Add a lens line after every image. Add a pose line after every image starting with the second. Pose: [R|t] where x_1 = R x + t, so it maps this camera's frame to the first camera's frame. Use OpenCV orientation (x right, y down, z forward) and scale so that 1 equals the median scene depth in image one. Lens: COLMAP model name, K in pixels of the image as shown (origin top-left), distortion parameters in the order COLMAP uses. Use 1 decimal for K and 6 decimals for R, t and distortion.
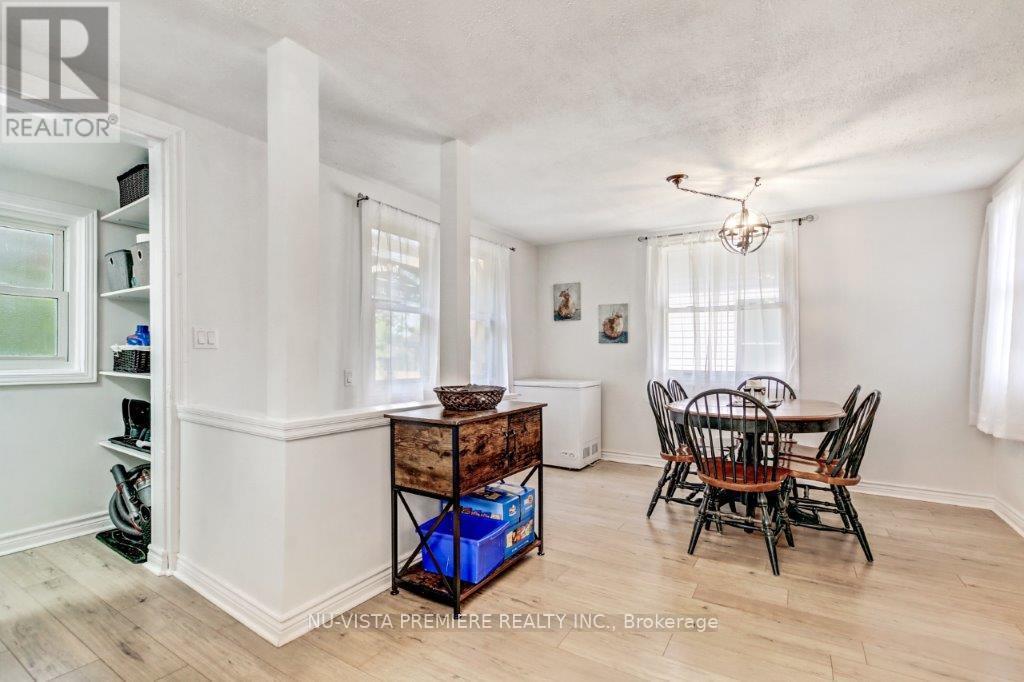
lens RADIAL K [[461.7, 0, 510.8], [0, 461.7, 350.1], [0, 0, 1]] dist [-0.023280, 0.004177]
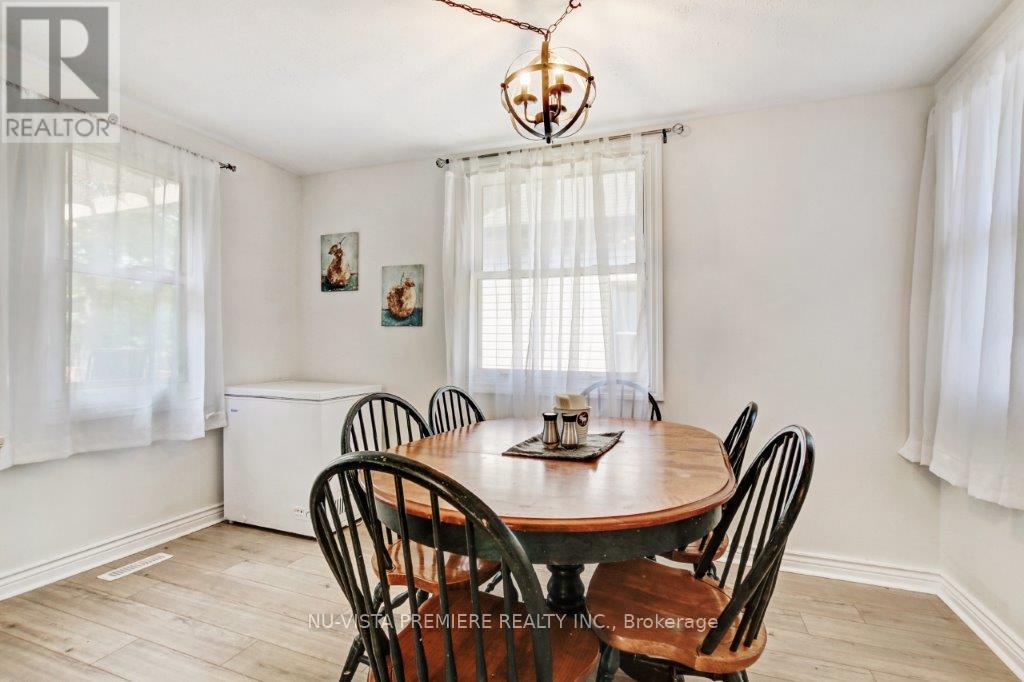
lens RADIAL K [[461.7, 0, 516.0], [0, 461.7, 342.2], [0, 0, 1]] dist [-0.023280, 0.004177]
pose [[0.977427, 0.004407, 0.211228, 0.245987], [-0.005249, 0.999980, 0.003429, 0.003821], [-0.211209, -0.004460, 0.977431, 0.347161]]
